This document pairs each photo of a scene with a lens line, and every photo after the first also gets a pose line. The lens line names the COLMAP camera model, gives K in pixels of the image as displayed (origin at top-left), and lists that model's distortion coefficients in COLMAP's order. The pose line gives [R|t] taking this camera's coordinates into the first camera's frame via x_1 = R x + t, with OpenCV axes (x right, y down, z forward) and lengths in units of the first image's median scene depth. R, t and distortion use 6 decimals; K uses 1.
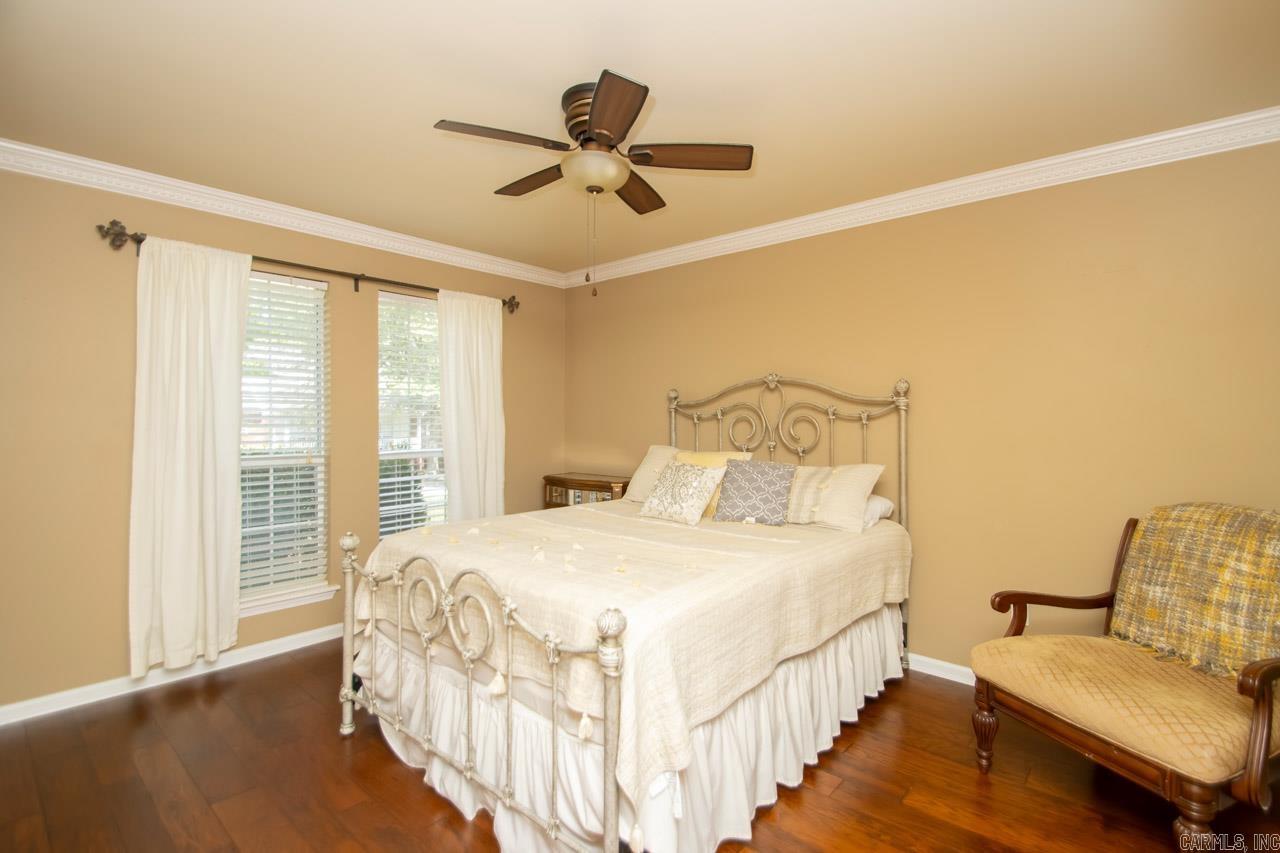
lens RADIAL K [[600.4, 0, 637.3], [0, 600.4, 417.7], [0, 0, 1]] dist [0.015411, -0.017754]
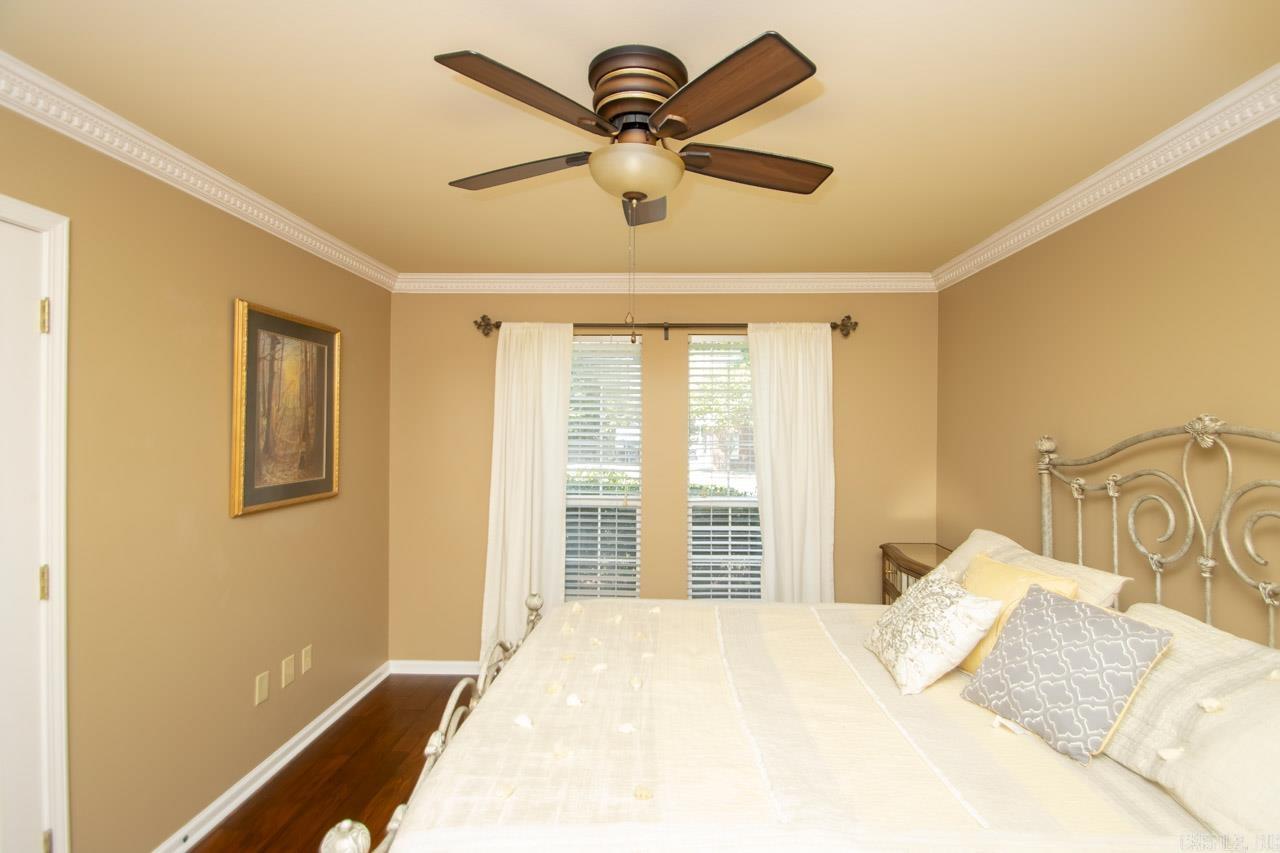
lens RADIAL K [[600.4, 0, 637.3], [0, 600.4, 417.7], [0, 0, 1]] dist [0.015411, -0.017754]
pose [[0.636103, -0.013577, -0.771485, 0.299496], [-0.002740, 0.999799, -0.019855, -0.060782], [0.771599, 0.014743, 0.635938, 0.335731]]
